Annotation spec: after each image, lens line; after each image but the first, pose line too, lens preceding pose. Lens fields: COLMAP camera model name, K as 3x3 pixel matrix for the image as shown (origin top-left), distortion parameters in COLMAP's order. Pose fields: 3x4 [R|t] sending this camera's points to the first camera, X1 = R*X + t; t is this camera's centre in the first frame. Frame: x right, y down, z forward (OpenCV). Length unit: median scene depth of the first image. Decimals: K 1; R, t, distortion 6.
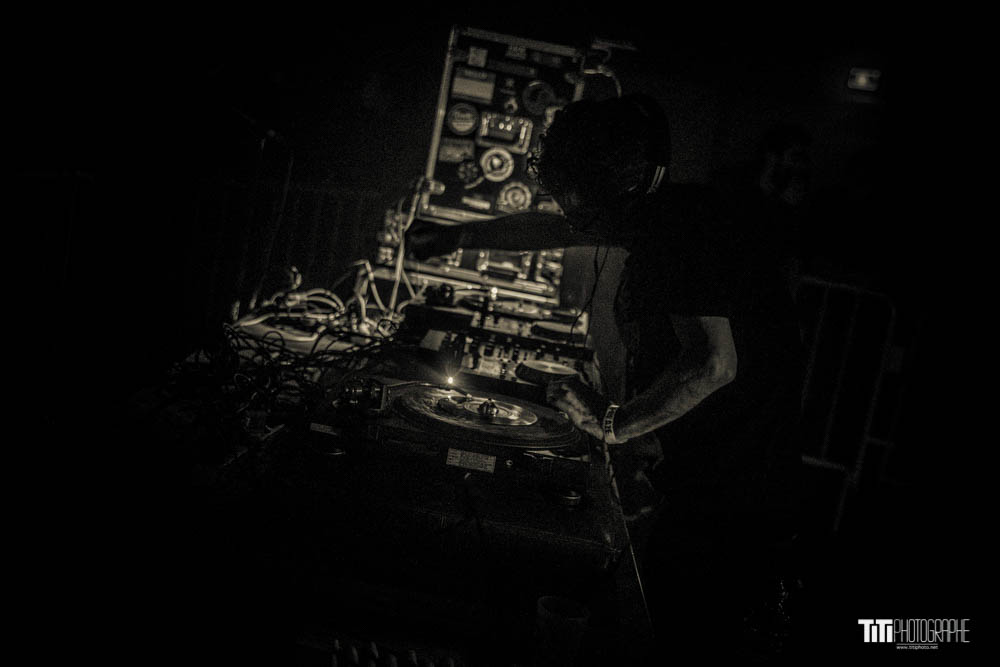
lens RADIAL K [[1320.7, 0, 490.9], [0, 1320.7, 340.9], [0, 0, 1]] dist [0.021305, 0.000000]
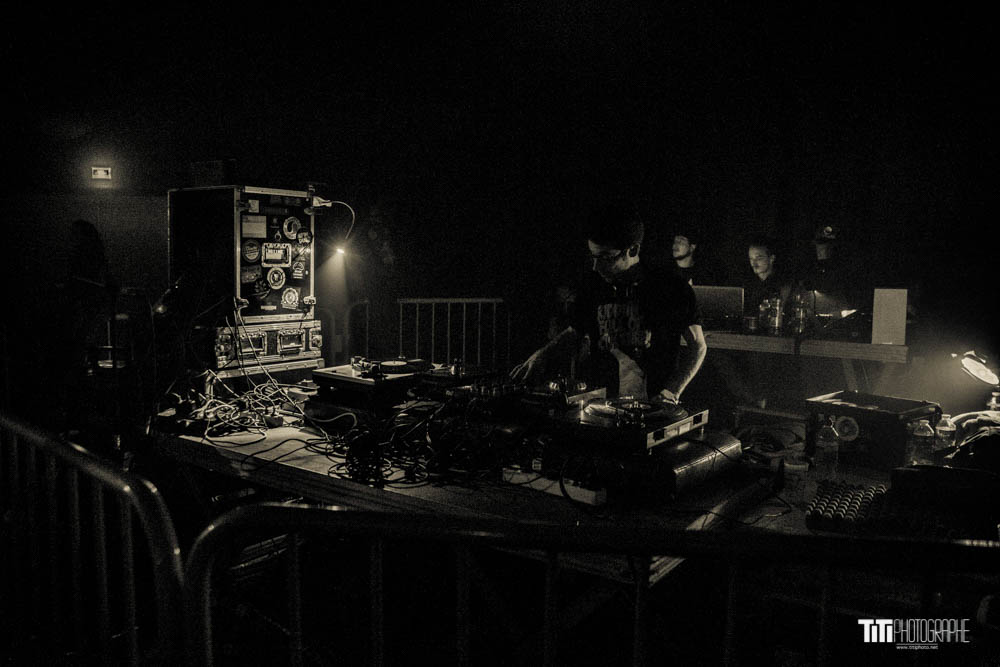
lens RADIAL K [[865.1, 0, 499.0], [0, 865.1, 325.4], [0, 0, 1]] dist [-0.083686, 0.104927]
pose [[0.534879, -0.243915, 0.808956, -0.636586], [0.219568, 0.964659, 0.145684, -0.168328], [-0.815901, 0.099697, 0.569532, 0.283153]]
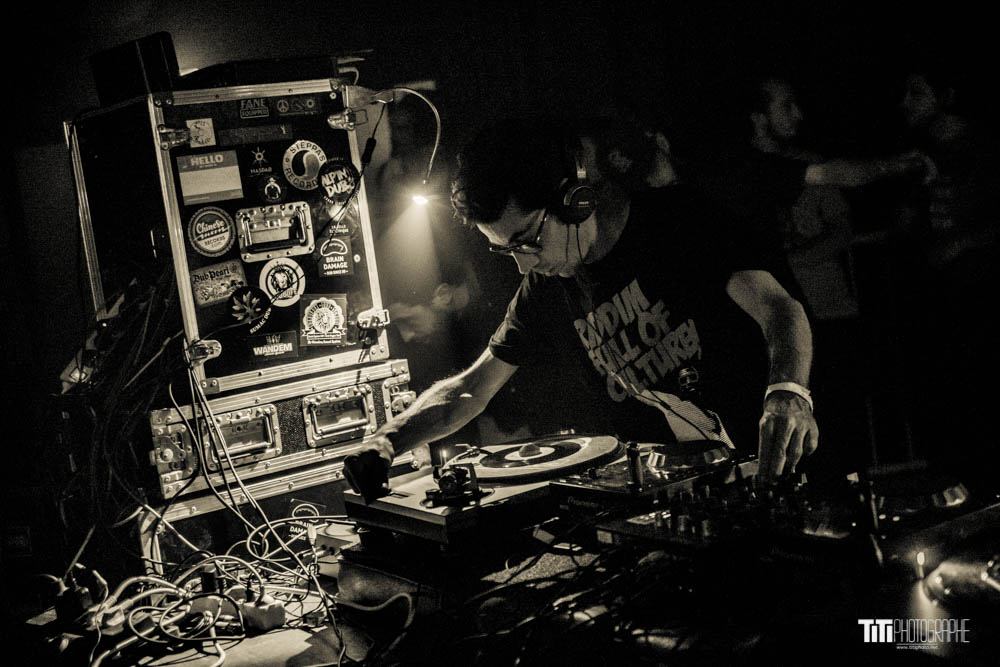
lens RADIAL K [[1589.7, 0, 494.9], [0, 1589.7, 340.0], [0, 0, 1]] dist [0.101527, 0.000000]
pose [[0.748109, -0.351580, 0.562783, -0.368018], [0.376504, 0.923268, 0.076294, -0.128771], [-0.546423, 0.154813, 0.823077, 0.312503]]
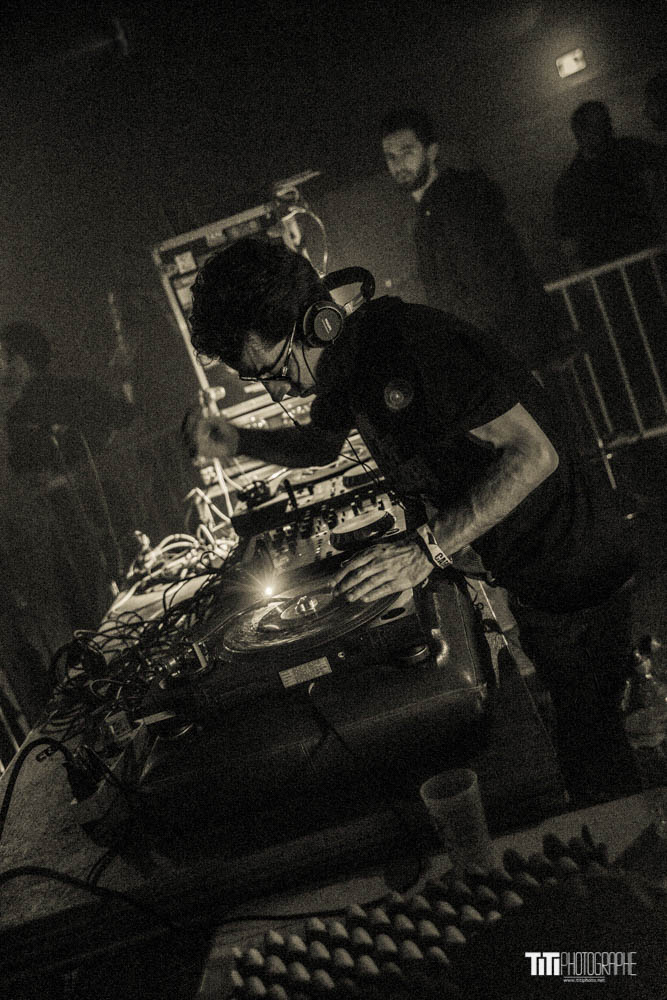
lens RADIAL K [[1178.6, 0, 327.8], [0, 1178.6, 502.2], [0, 0, 1]] dist [0.014989, 0.000000]
pose [[0.861715, -0.497901, -0.097682, 0.081066], [0.501054, 0.865367, 0.009197, -0.008456], [0.079951, -0.056869, 0.995175, 0.094616]]
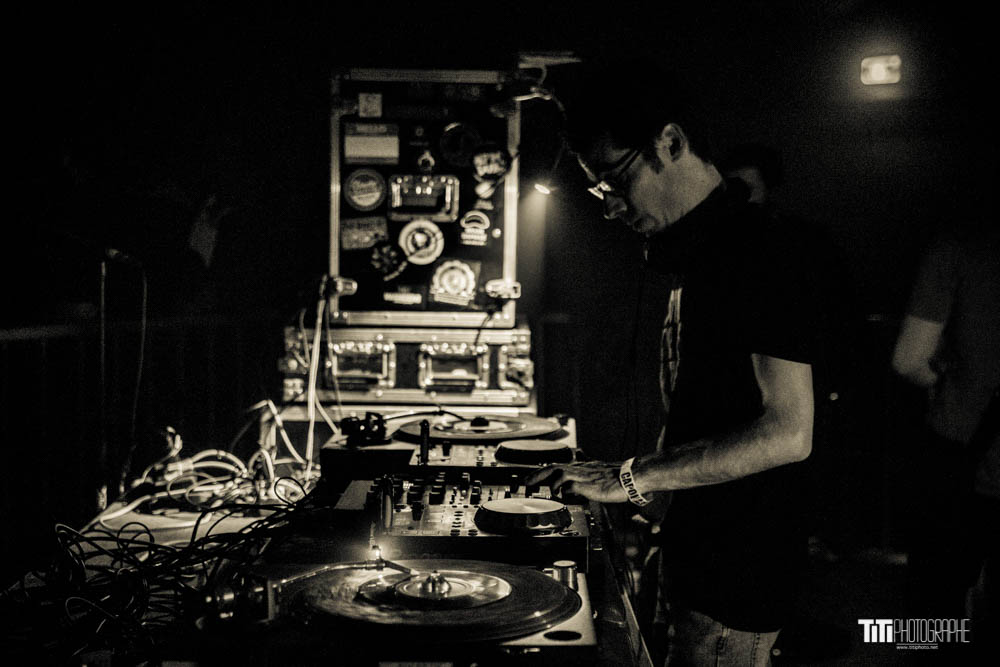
lens RADIAL K [[1589.7, 0, 504.2], [0, 1589.7, 329.3], [0, 0, 1]] dist [0.101527, 0.000000]
pose [[0.984709, -0.172878, 0.021455, 0.022977], [0.174099, 0.980902, -0.086720, 0.000025], [-0.006053, 0.089129, 0.996002, 0.116563]]
